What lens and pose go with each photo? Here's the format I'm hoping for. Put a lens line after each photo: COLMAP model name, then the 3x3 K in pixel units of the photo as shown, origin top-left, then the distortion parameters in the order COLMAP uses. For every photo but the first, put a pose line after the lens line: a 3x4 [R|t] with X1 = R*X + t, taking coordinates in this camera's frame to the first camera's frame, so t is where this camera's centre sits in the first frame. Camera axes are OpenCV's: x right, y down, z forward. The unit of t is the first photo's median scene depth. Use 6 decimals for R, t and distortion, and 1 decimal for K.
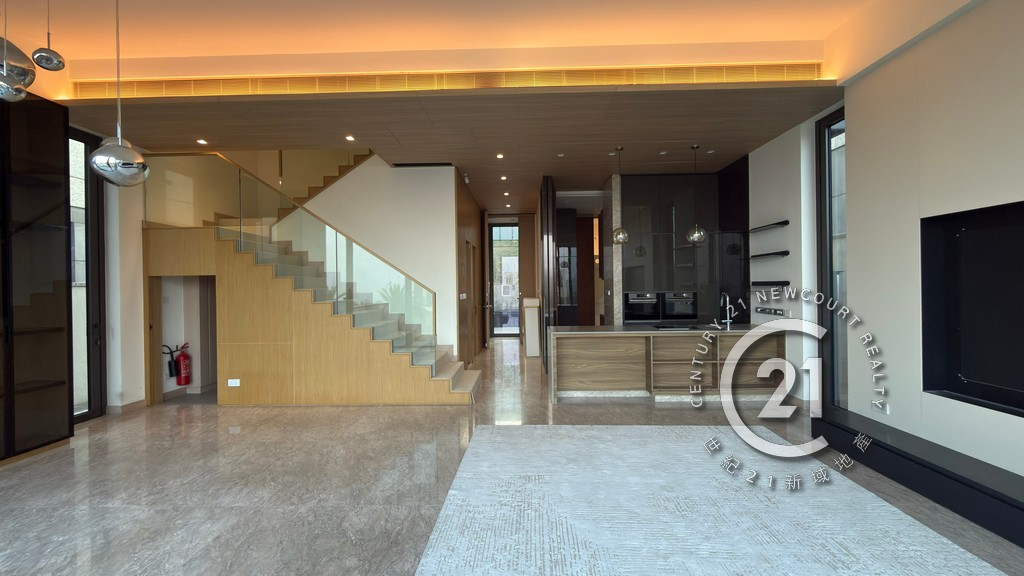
lens RADIAL K [[408.3, 0, 513.0], [0, 408.3, 286.7], [0, 0, 1]] dist [-0.000323, 0.000323]
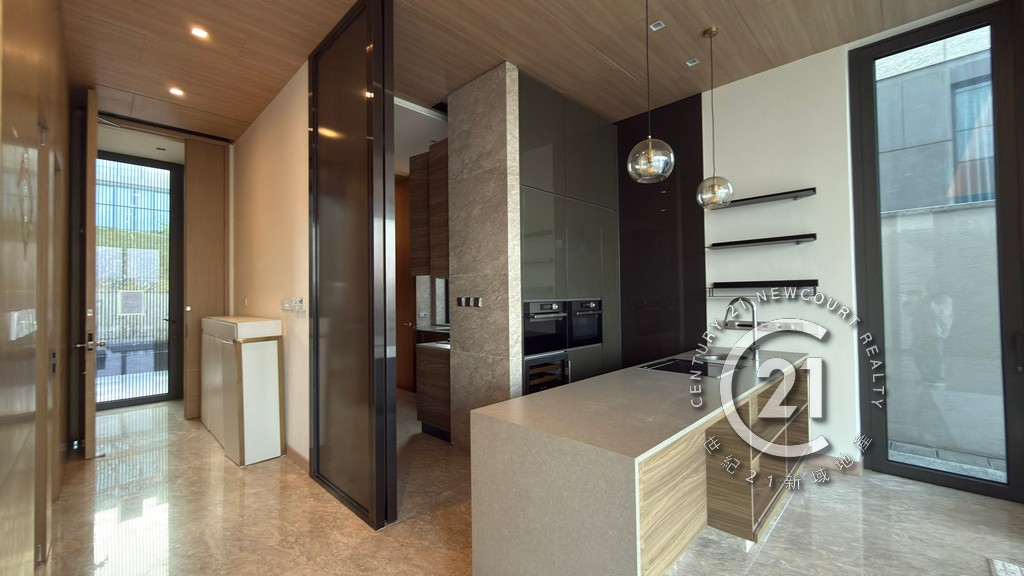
lens RADIAL K [[408.3, 0, 513.0], [0, 408.3, 286.7], [0, 0, 1]] dist [-0.000323, 0.000323]
pose [[0.692781, 0.025447, 0.720699, -0.099242], [0.000509, 0.999360, -0.035775, 0.014980], [-0.721148, 0.025152, 0.692324, 0.661905]]
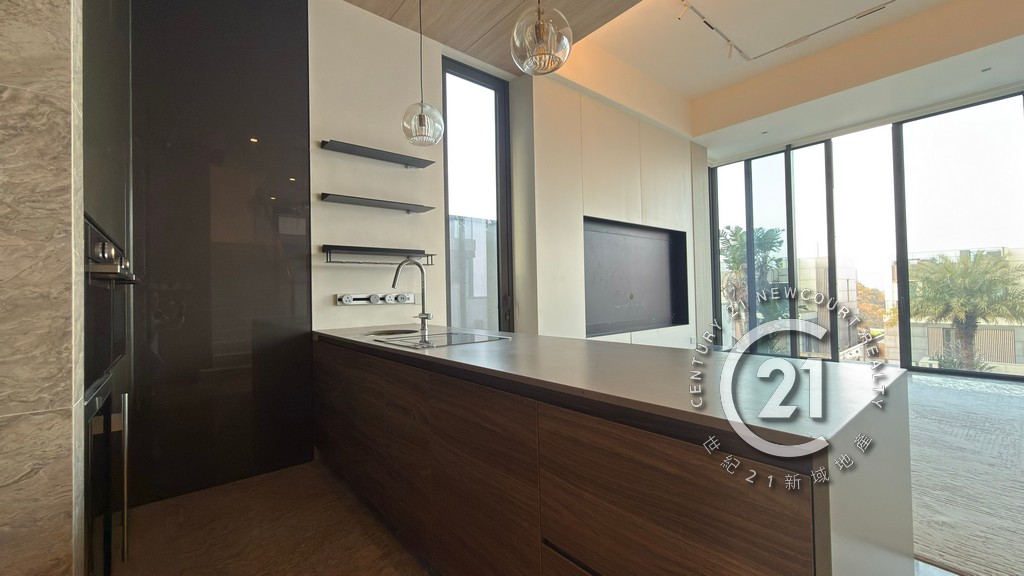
lens RADIAL K [[408.3, 0, 513.0], [0, 408.3, 286.7], [0, 0, 1]] dist [-0.000323, 0.000323]
pose [[-0.650764, 0.041546, 0.758143, 0.047730], [0.034763, 0.999085, -0.024910, 0.051005], [-0.758484, 0.010144, -0.651613, 0.982525]]
